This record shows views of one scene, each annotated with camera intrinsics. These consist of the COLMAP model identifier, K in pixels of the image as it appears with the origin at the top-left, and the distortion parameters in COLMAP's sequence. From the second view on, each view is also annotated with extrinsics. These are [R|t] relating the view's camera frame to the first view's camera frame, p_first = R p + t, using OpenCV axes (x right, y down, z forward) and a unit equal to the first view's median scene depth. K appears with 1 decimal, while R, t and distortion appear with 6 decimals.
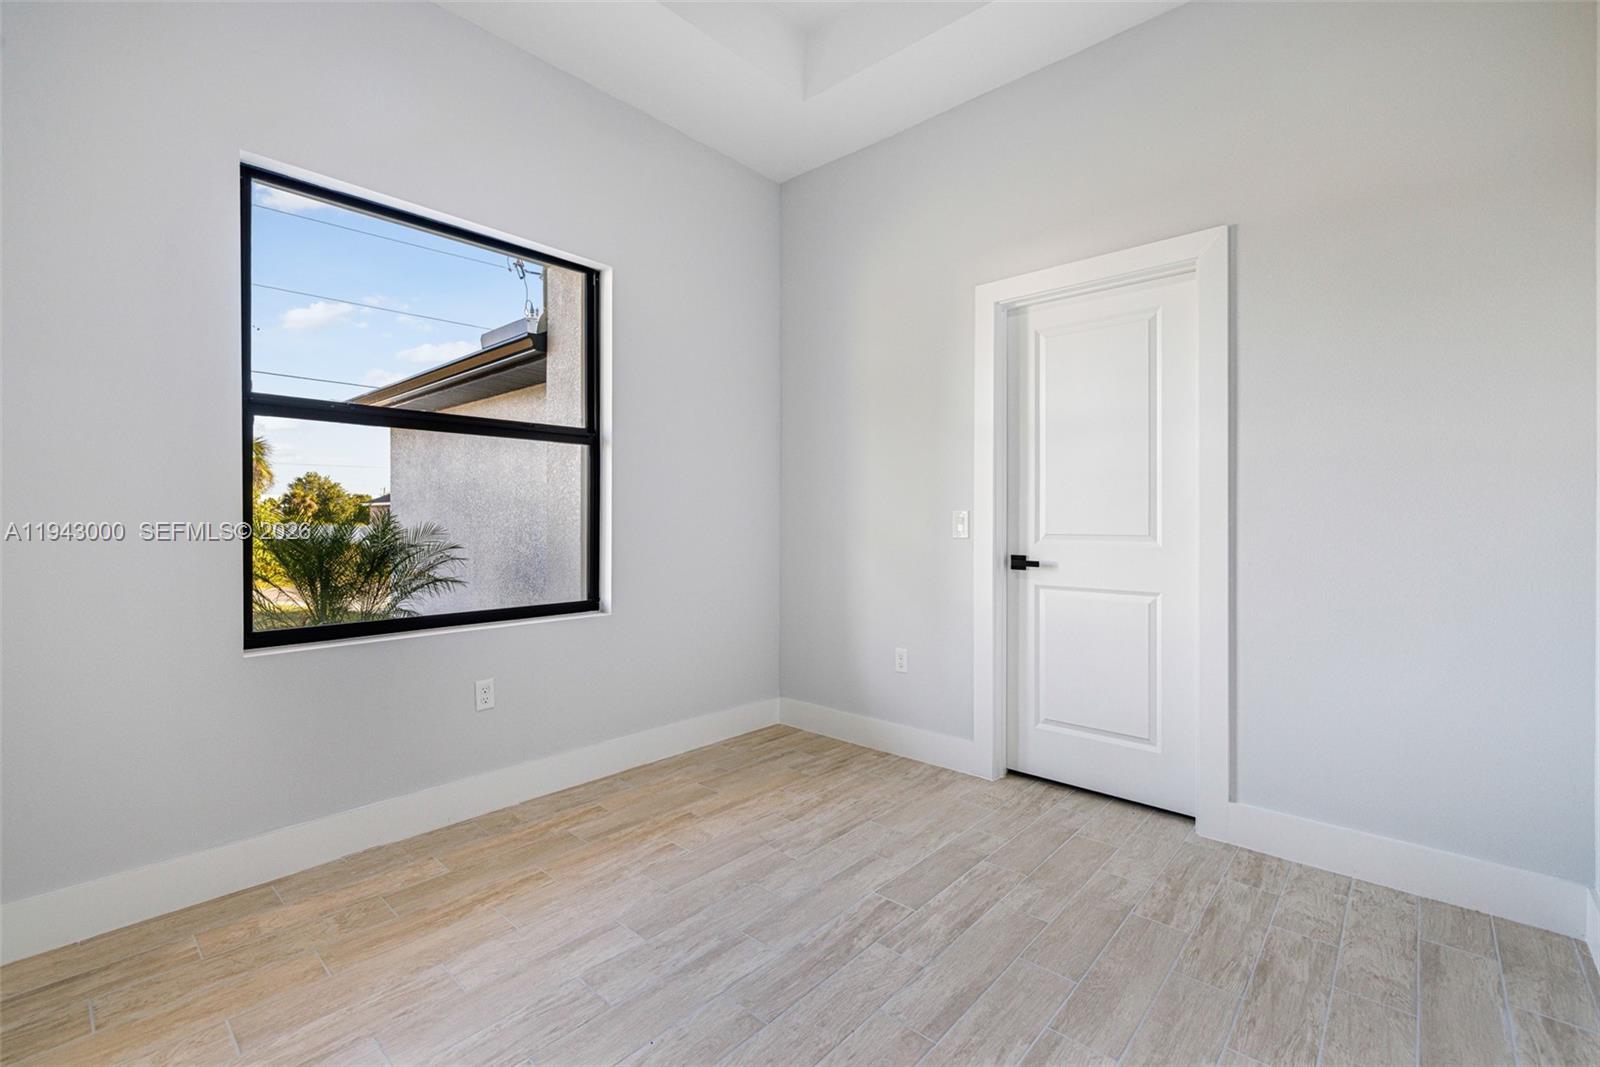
lens RADIAL K [[703.2, 0, 800.0], [0, 703.2, 533.5], [0, 0, 1]] dist [0.000356, 0.000148]
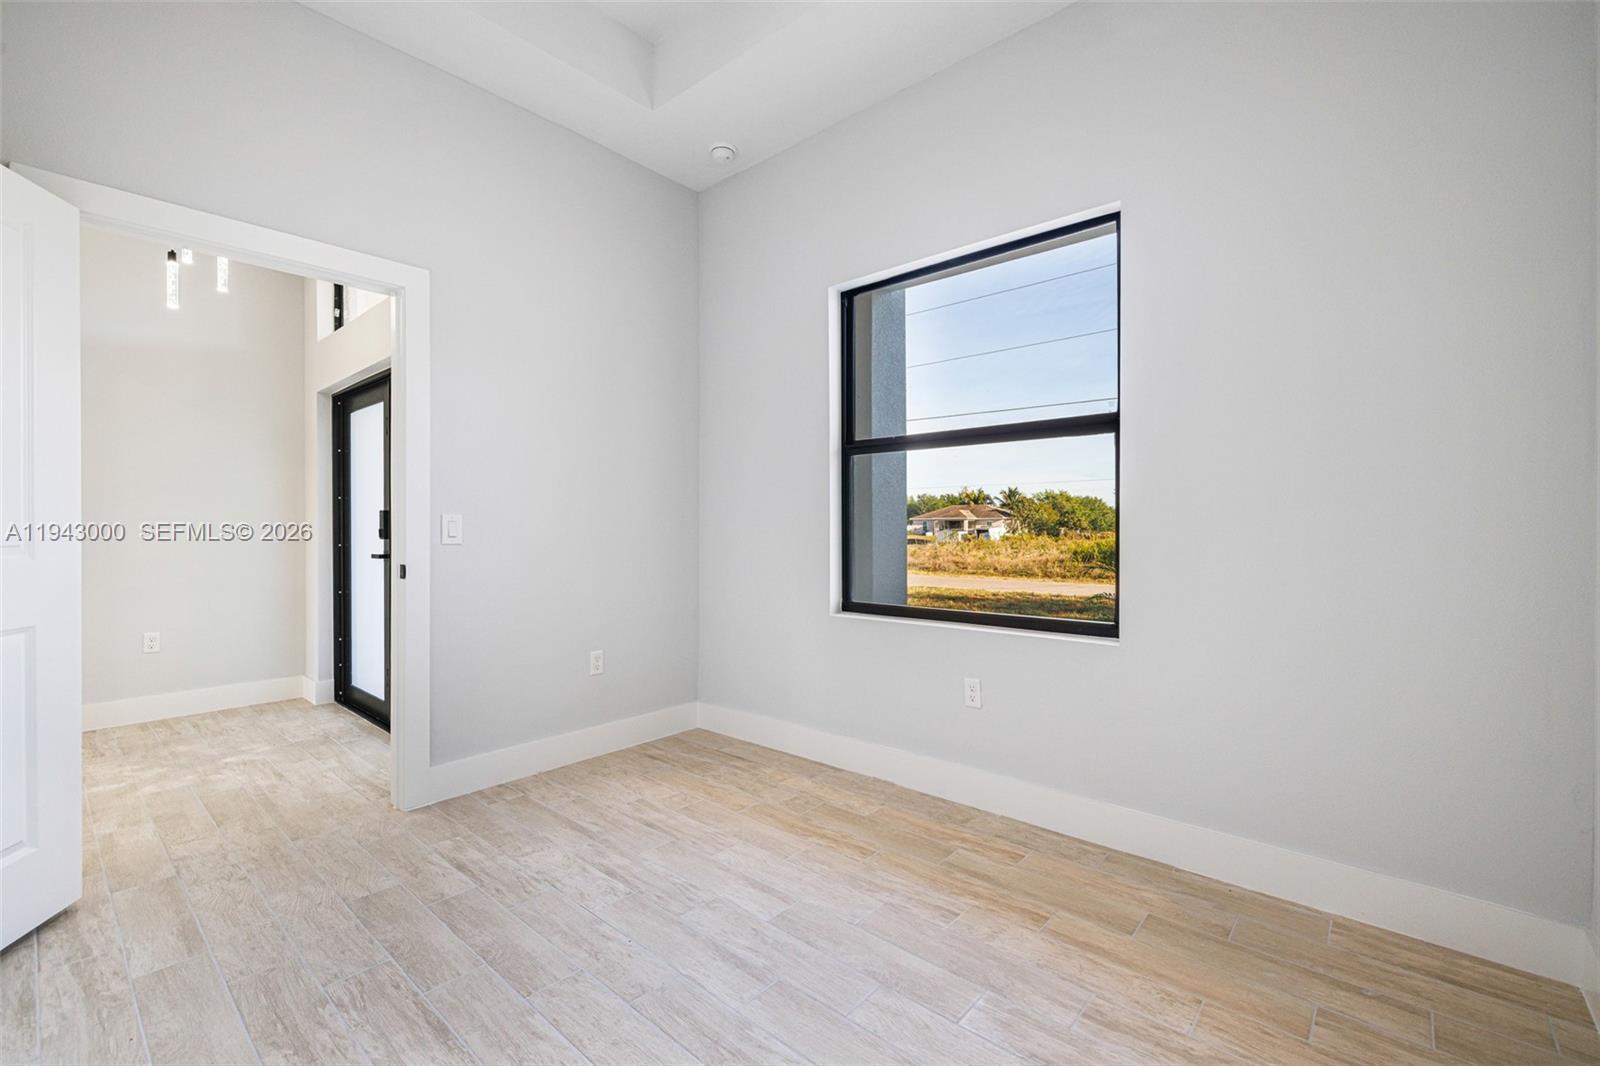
lens RADIAL K [[703.2, 0, 800.0], [0, 703.2, 533.0], [0, 0, 1]] dist [0.000356, 0.000148]
pose [[-0.007269, 0.009857, -0.999925, 0.650609], [-0.016482, 0.999814, 0.009976, -0.015356], [0.999838, 0.016553, -0.007105, 0.815221]]
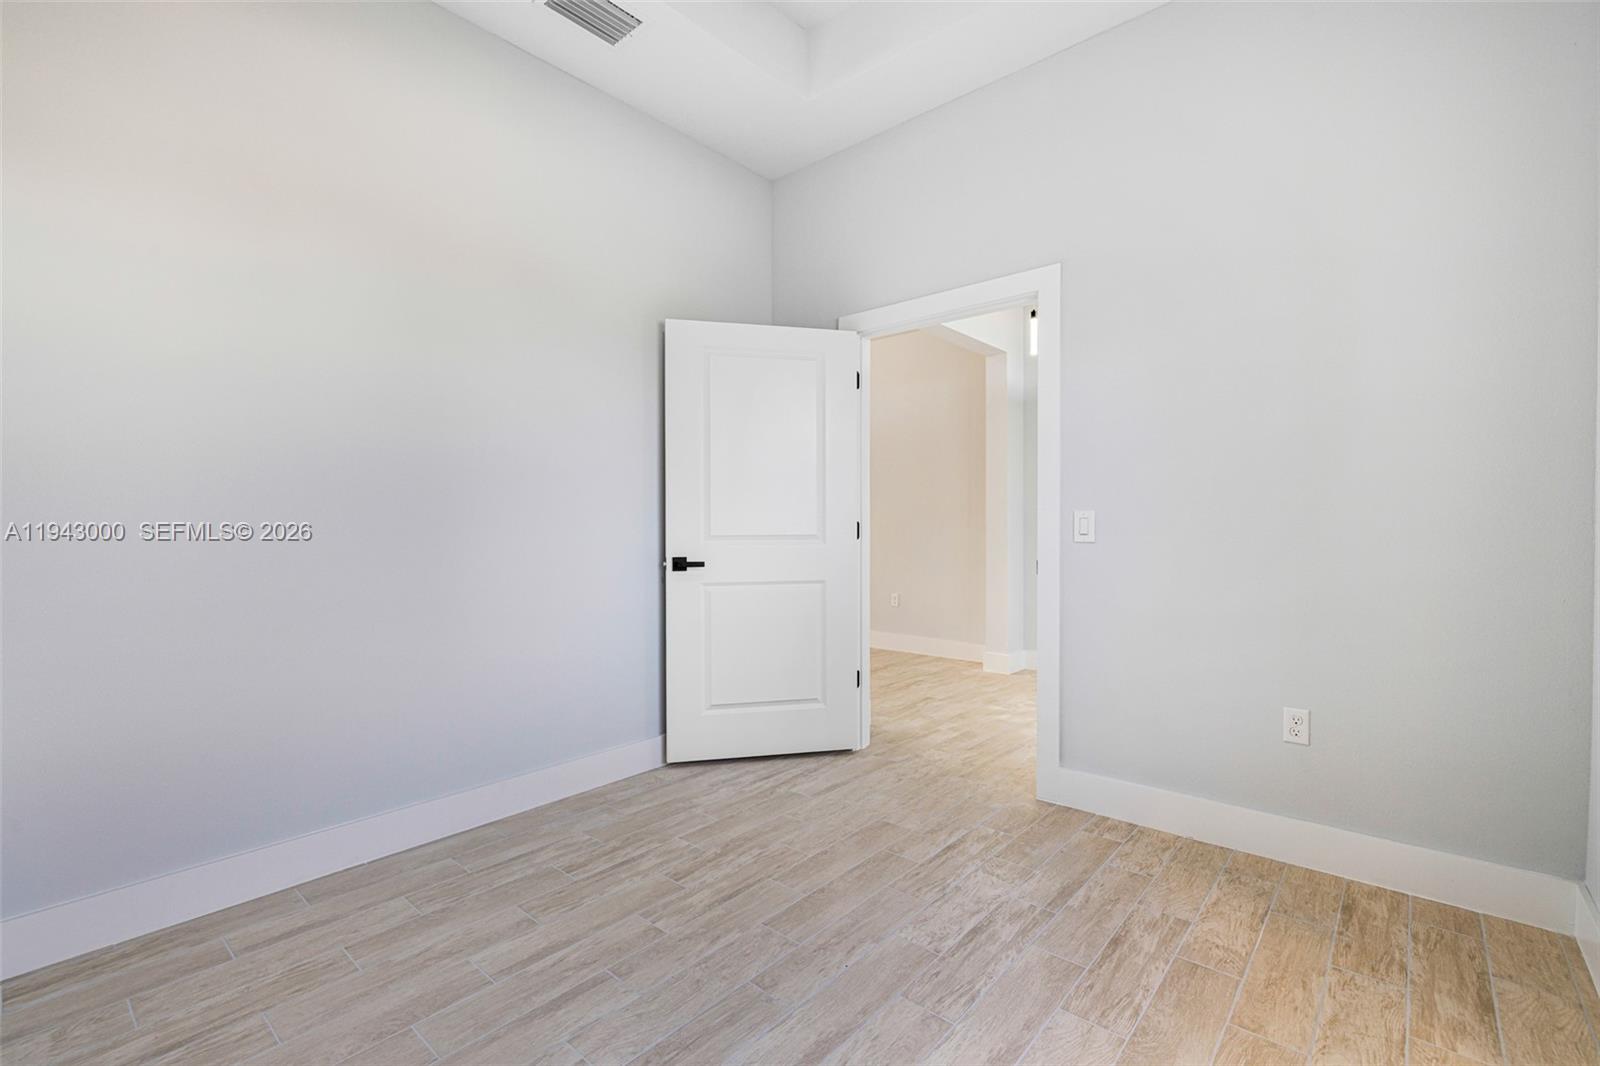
lens RADIAL K [[700.7, 0, 773.3], [0, 700.7, 532.0], [0, 0, 1]] dist [0.001288, 0.000081]
pose [[-0.999872, 0.002414, 0.015792, -0.067797], [0.002873, 0.999574, 0.029056, -0.025490], [-0.015715, 0.029097, -0.999453, 1.352539]]
